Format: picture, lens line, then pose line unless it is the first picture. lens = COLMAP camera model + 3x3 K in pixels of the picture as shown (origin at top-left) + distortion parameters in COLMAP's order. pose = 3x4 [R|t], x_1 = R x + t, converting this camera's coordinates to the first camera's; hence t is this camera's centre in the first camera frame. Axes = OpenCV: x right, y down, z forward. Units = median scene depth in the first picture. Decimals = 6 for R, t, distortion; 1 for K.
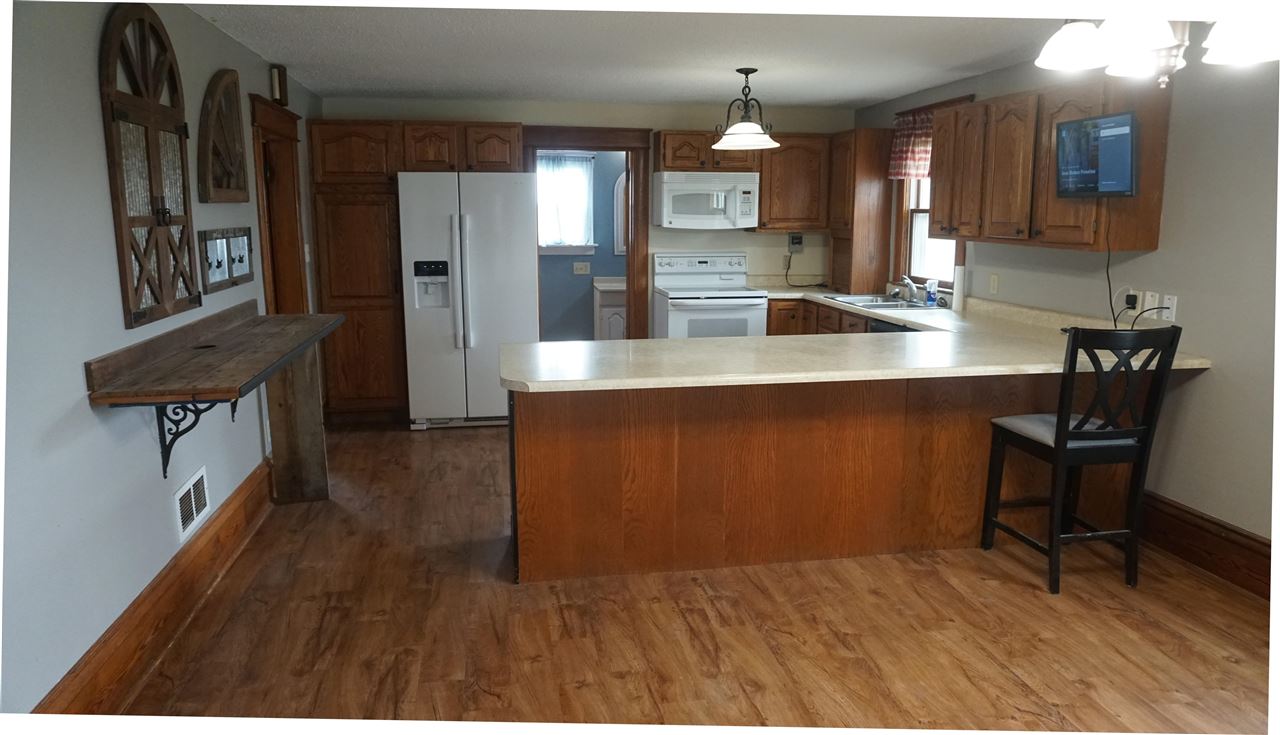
lens RADIAL K [[894.3, 0, 640.0], [0, 894.3, 367.5], [0, 0, 1]] dist [-0.009961, -0.000014]
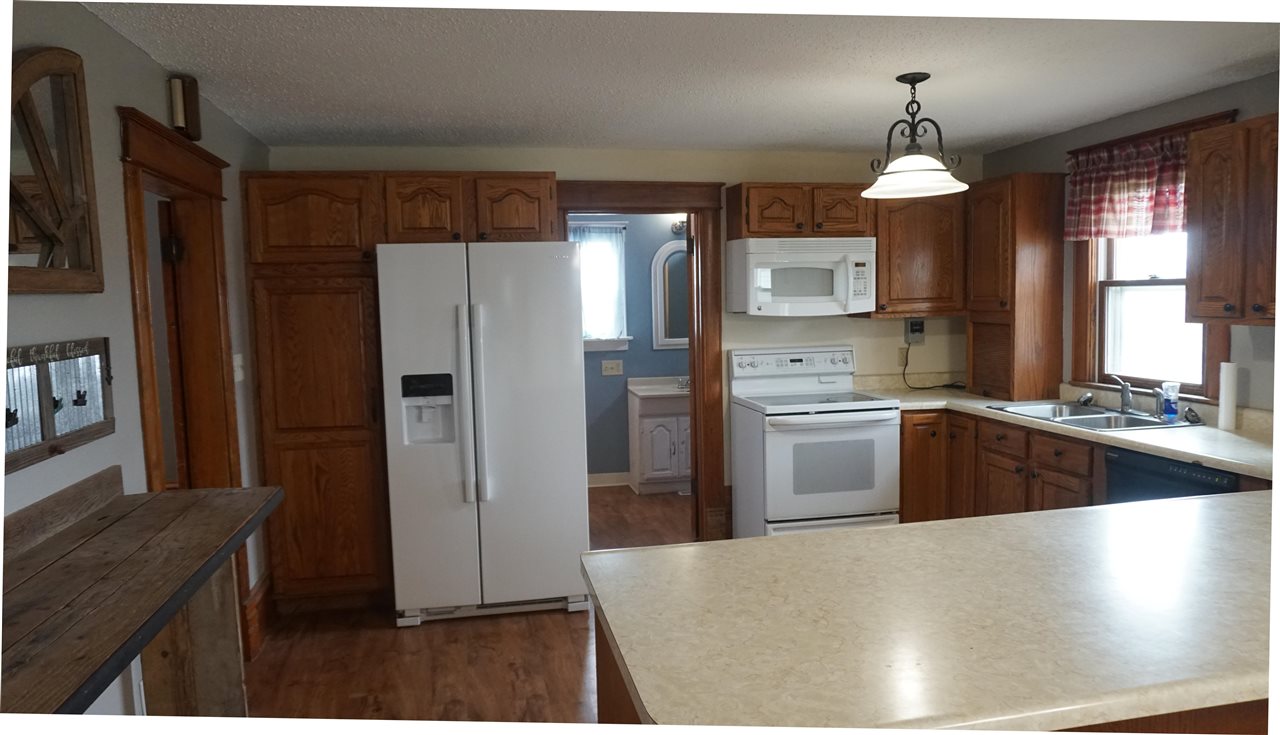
lens RADIAL K [[876.3, 0, 640.0], [0, 876.3, 367.5], [0, 0, 1]] dist [-0.004485, 0.001304]
pose [[0.999153, -0.026582, 0.031418, -0.091514], [0.029301, 0.995553, -0.089527, -0.058484], [-0.028899, 0.090372, 0.995489, 0.329518]]
